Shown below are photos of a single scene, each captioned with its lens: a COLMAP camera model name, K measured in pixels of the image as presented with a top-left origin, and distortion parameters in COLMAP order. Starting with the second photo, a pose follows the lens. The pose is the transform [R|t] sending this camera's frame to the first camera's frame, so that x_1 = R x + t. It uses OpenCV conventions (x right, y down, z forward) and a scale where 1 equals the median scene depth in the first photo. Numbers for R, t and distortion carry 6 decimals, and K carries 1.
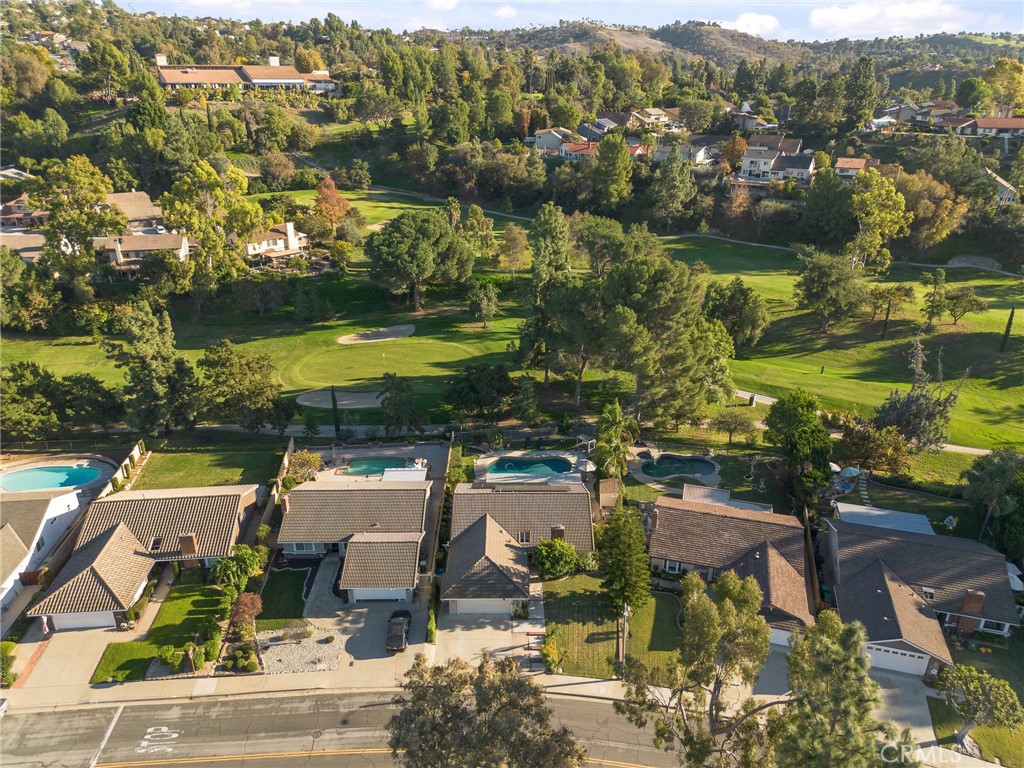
lens RADIAL K [[721.2, 0, 512.0], [0, 721.2, 384.0], [0, 0, 1]] dist [0.007549, -0.004835]
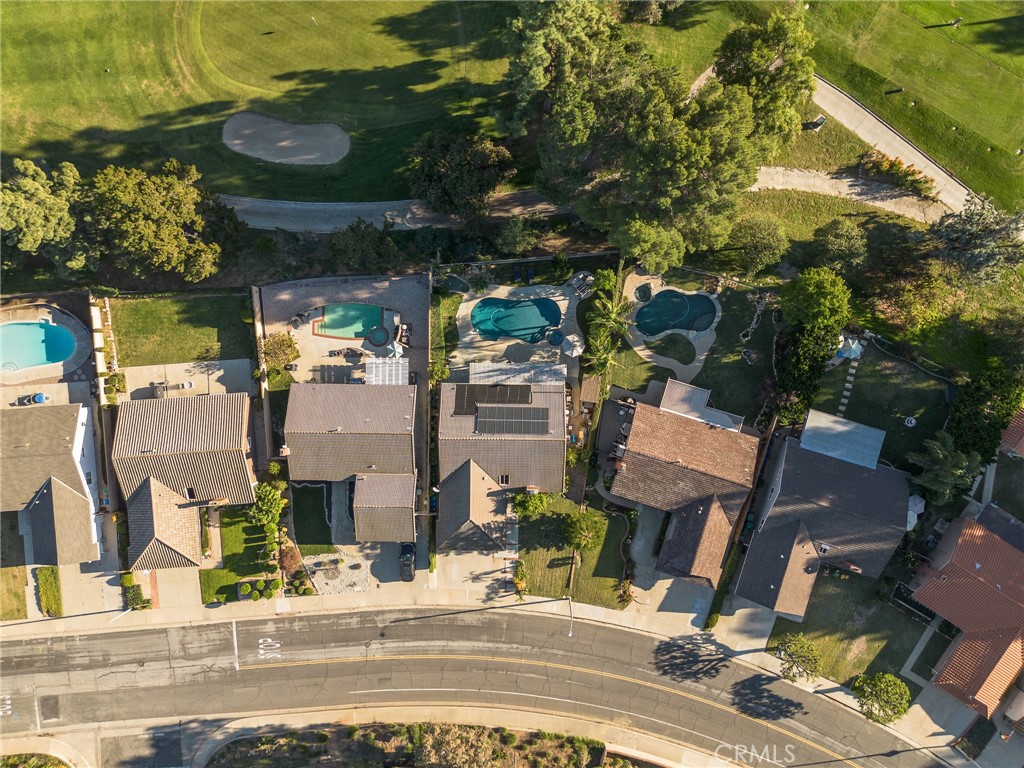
lens RADIAL K [[729.2, 0, 512.0], [0, 729.2, 384.0], [0, 0, 1]] dist [0.015946, -0.000433]
pose [[0.999649, 0.018955, -0.018507, 0.053750], [0.009493, 0.395925, 0.918234, -1.011789], [0.024733, -0.918087, 0.395606, 0.759280]]
